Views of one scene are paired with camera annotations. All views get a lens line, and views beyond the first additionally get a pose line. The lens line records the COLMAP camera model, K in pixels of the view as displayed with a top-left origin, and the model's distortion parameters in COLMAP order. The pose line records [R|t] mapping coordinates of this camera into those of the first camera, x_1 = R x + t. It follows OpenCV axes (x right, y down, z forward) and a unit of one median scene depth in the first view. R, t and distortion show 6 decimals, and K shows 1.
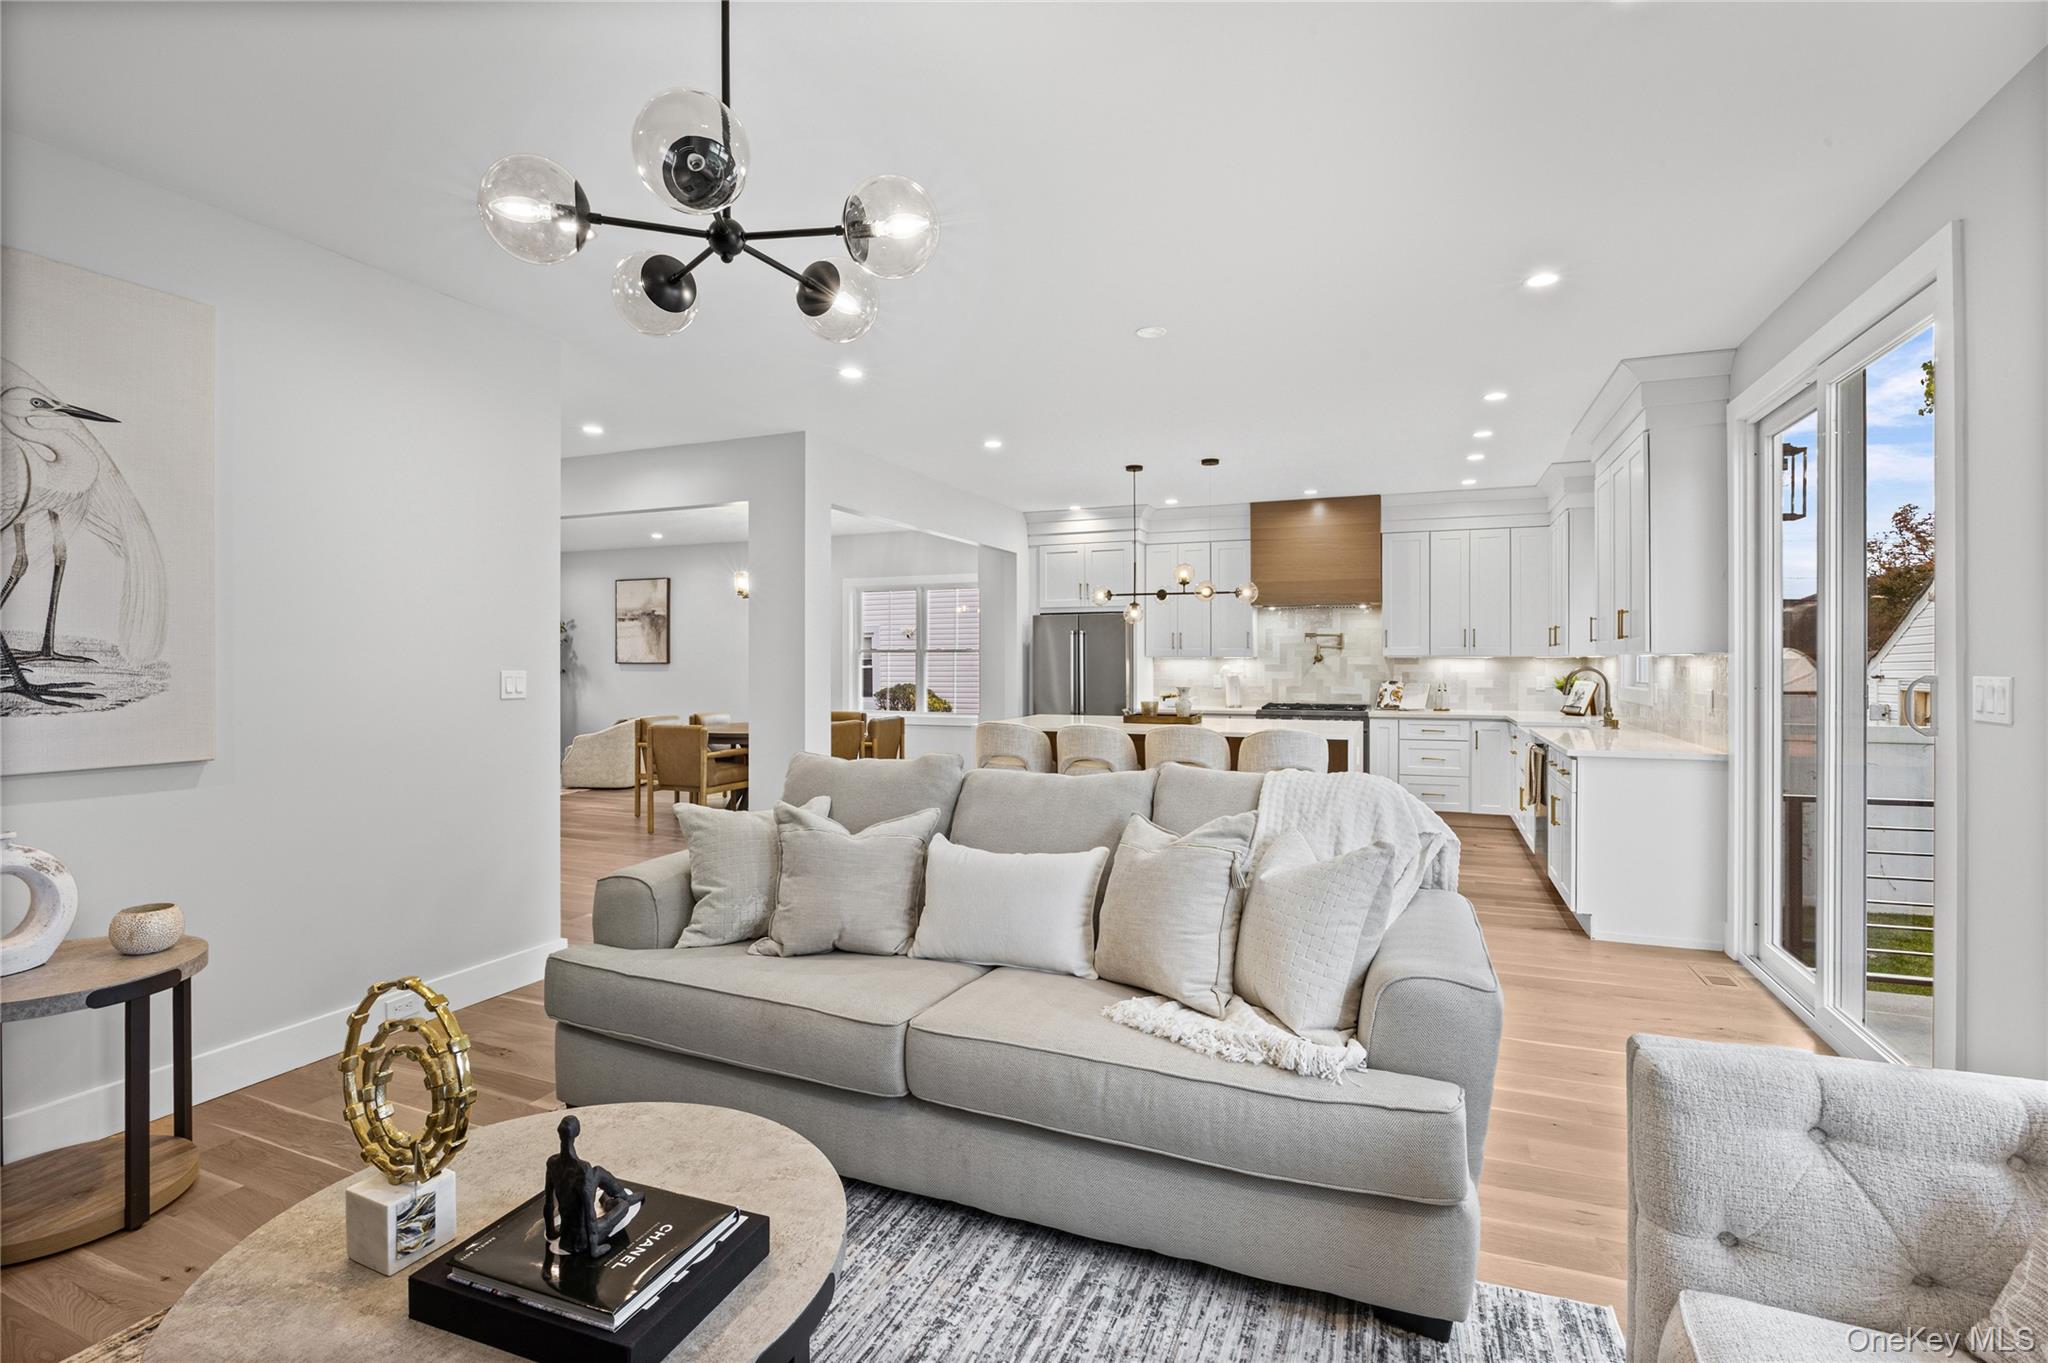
lens RADIAL K [[960.3, 0, 1016.5], [0, 960.3, 674.8], [0, 0, 1]] dist [-0.015847, -0.000831]
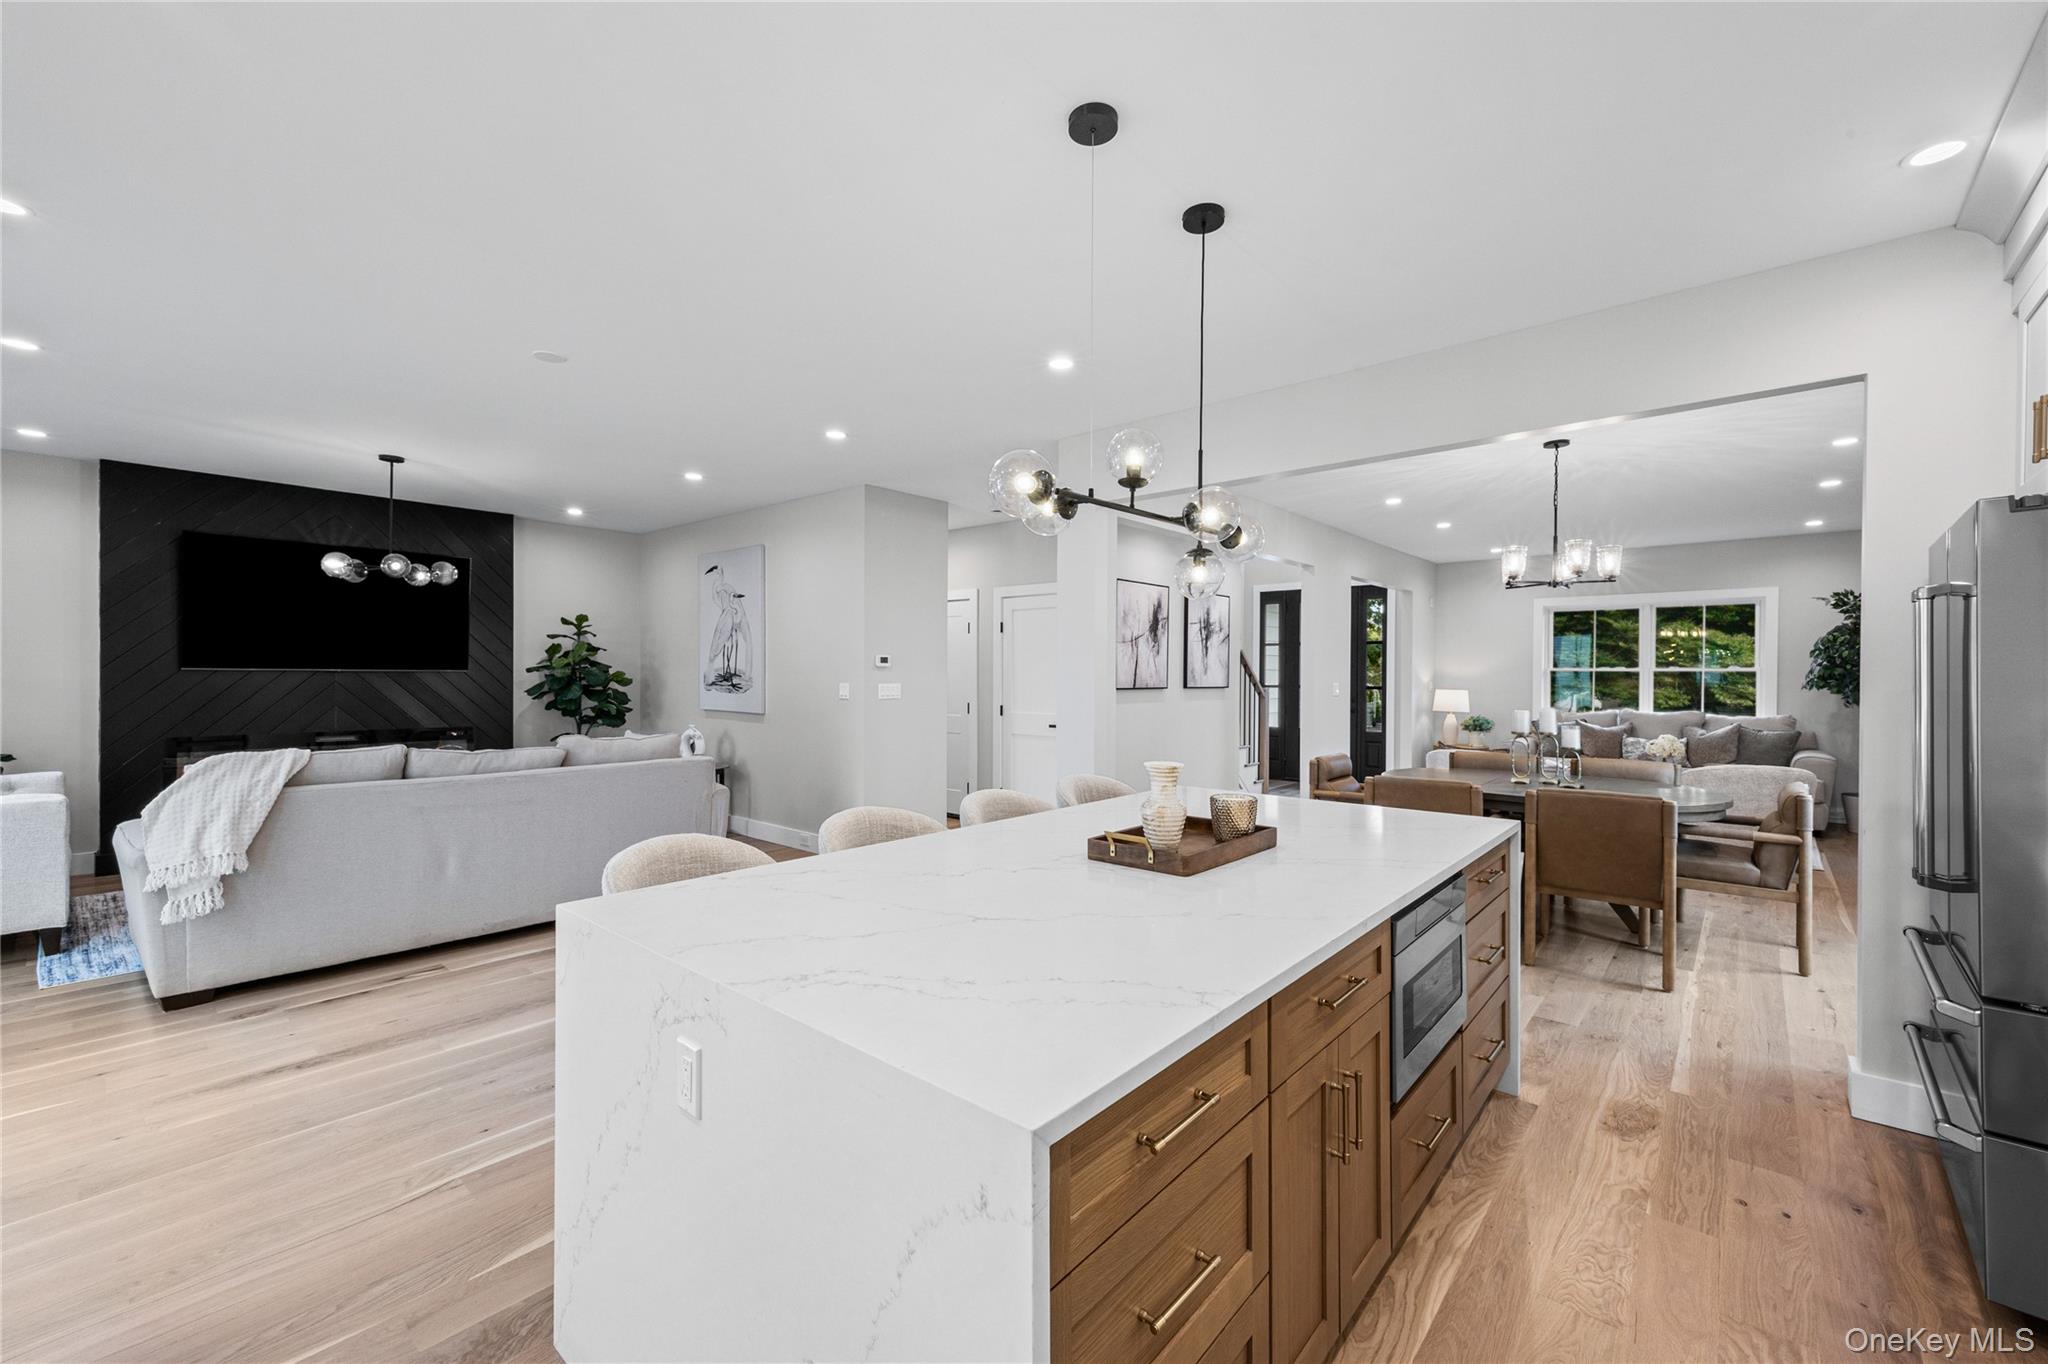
lens RADIAL K [[829.4, 0, 1020.0], [0, 829.4, 672.4], [0, 0, 1]] dist [0.010469, -0.000508]
pose [[-0.325525, -0.003987, -0.945525, 0.404714], [-0.017981, 0.999836, 0.001975, -0.015939], [0.945362, 0.017644, -0.325543, 0.873384]]
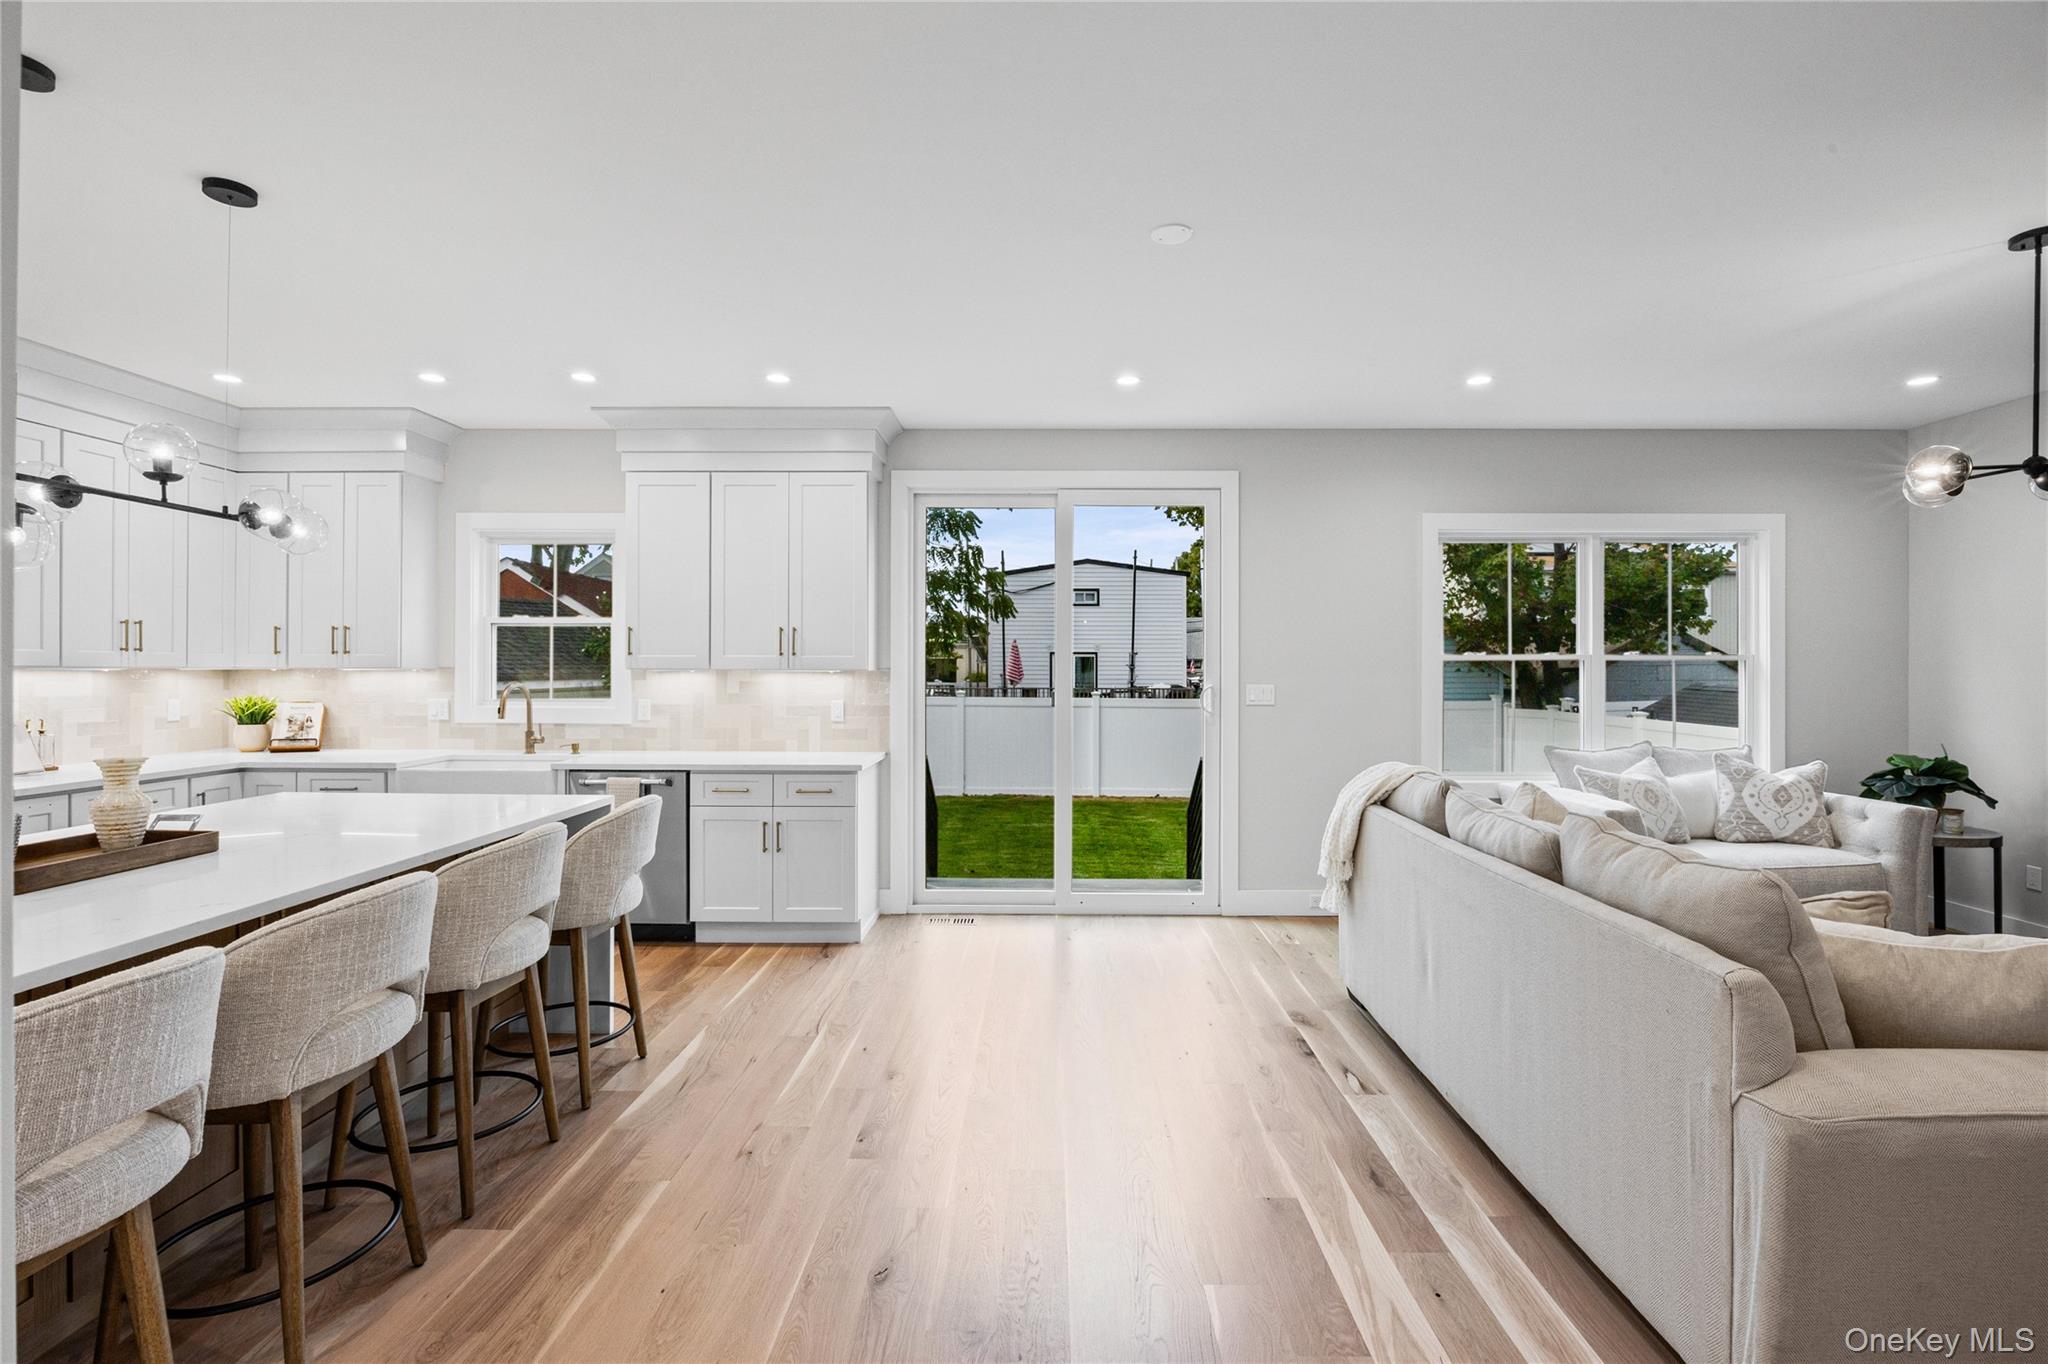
lens RADIAL K [[923.4, 0, 1033.1], [0, 923.4, 665.5], [0, 0, 1]] dist [-0.009213, 0.000273]
pose [[-0.371984, 0.000132, 0.928239, -0.224953], [0.009670, 0.999946, 0.003733, -0.016934], [-0.928189, 0.010365, -0.371965, 0.671618]]
